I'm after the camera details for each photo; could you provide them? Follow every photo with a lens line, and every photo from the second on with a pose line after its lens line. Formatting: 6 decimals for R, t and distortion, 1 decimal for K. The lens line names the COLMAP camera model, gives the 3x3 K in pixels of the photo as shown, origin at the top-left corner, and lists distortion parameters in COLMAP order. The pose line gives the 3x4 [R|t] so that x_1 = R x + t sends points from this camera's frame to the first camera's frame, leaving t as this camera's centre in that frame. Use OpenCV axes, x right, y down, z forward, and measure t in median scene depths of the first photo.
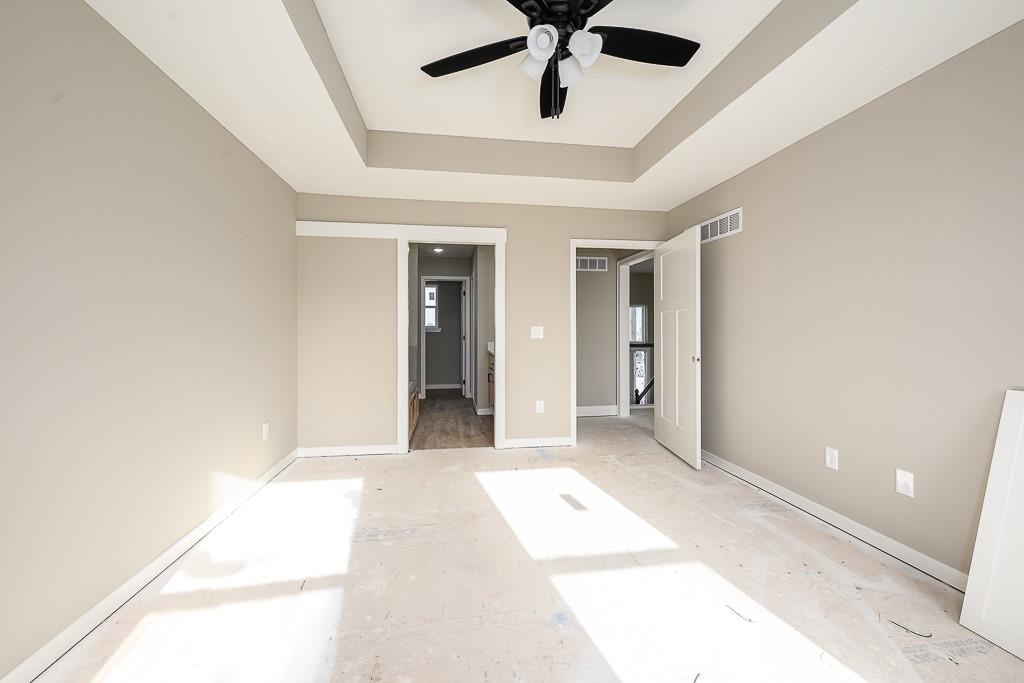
lens RADIAL K [[418.6, 0, 512.6], [0, 418.6, 322.9], [0, 0, 1]] dist [0.000469, 0.000044]
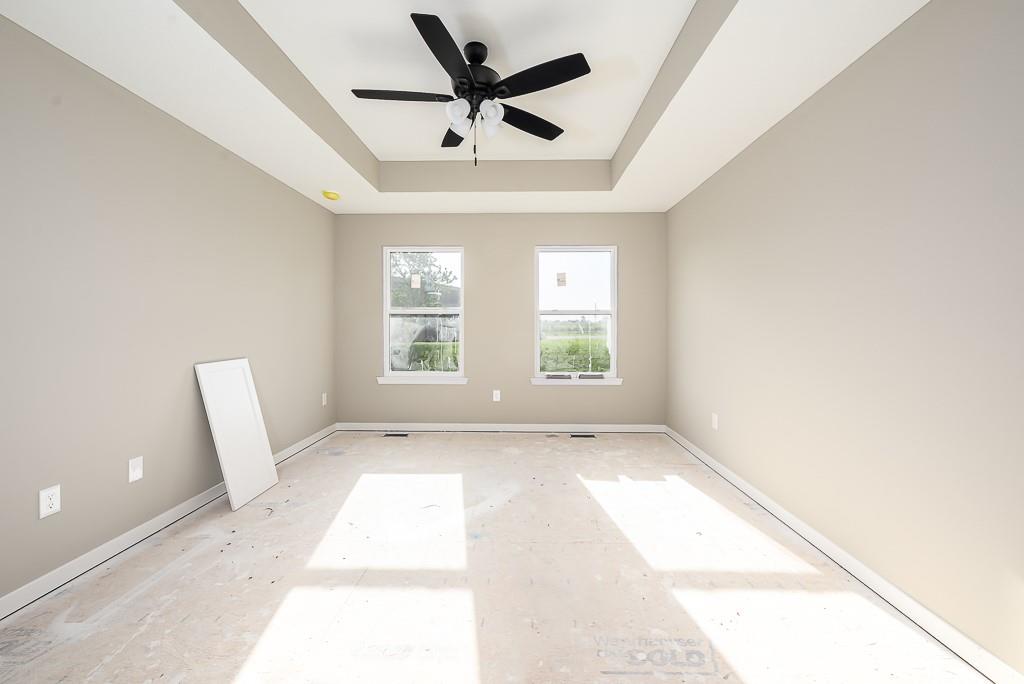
lens RADIAL K [[418.6, 0, 512.6], [0, 418.6, 323.4], [0, 0, 1]] dist [0.000469, 0.000044]
pose [[-0.984143, -0.001073, 0.177372, -0.190518], [-0.003974, 0.999864, -0.016004, 0.022636], [-0.177330, -0.016456, -0.984014, 1.816032]]
